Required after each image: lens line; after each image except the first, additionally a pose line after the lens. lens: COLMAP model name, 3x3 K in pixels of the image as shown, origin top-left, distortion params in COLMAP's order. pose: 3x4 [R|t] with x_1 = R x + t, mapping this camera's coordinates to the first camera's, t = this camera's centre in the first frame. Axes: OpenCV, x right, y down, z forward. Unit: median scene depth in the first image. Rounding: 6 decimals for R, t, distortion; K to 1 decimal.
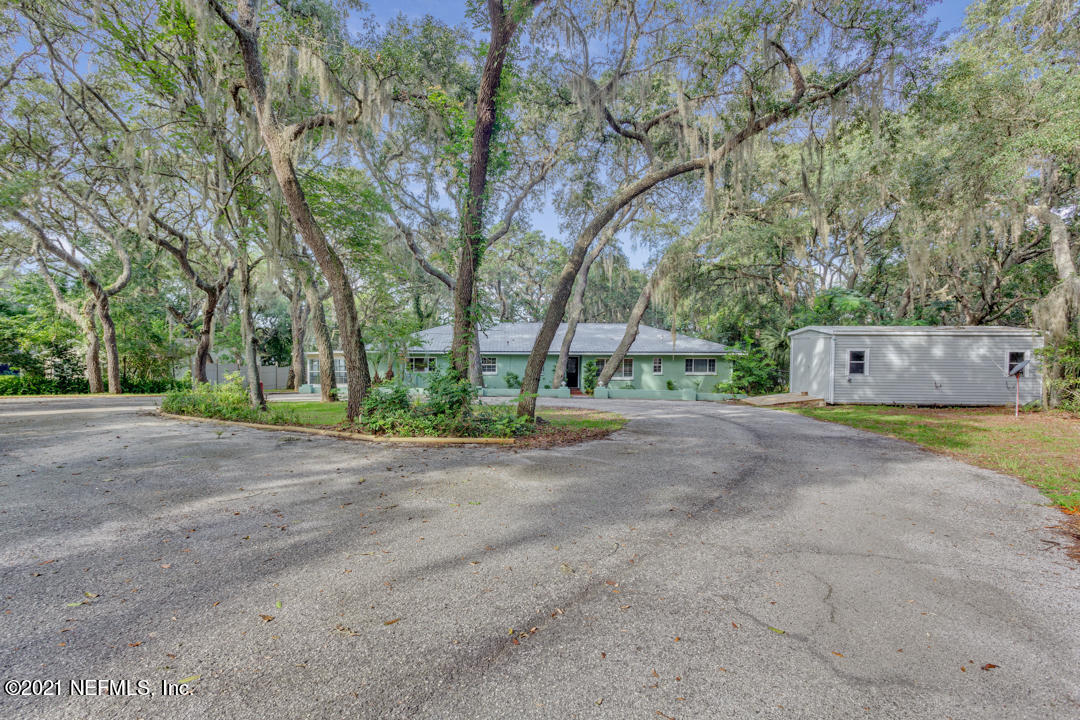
lens RADIAL K [[545.8, 0, 539.4], [0, 545.8, 364.6], [0, 0, 1]] dist [-0.000104, 0.000018]
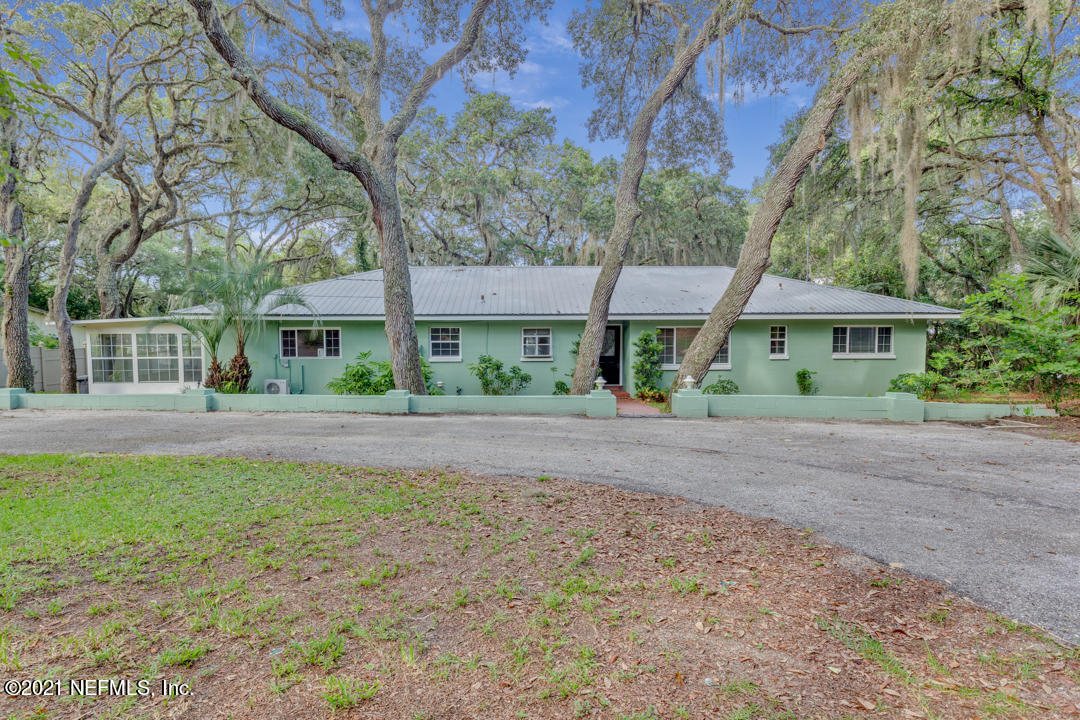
lens RADIAL K [[545.8, 0, 542.7], [0, 545.8, 356.5], [0, 0, 1]] dist [-0.000104, 0.000018]
pose [[0.999765, -0.009219, -0.019639, 0.007071], [0.009490, 0.999860, 0.013747, 0.007344], [0.019509, -0.013930, 0.999713, 0.495481]]
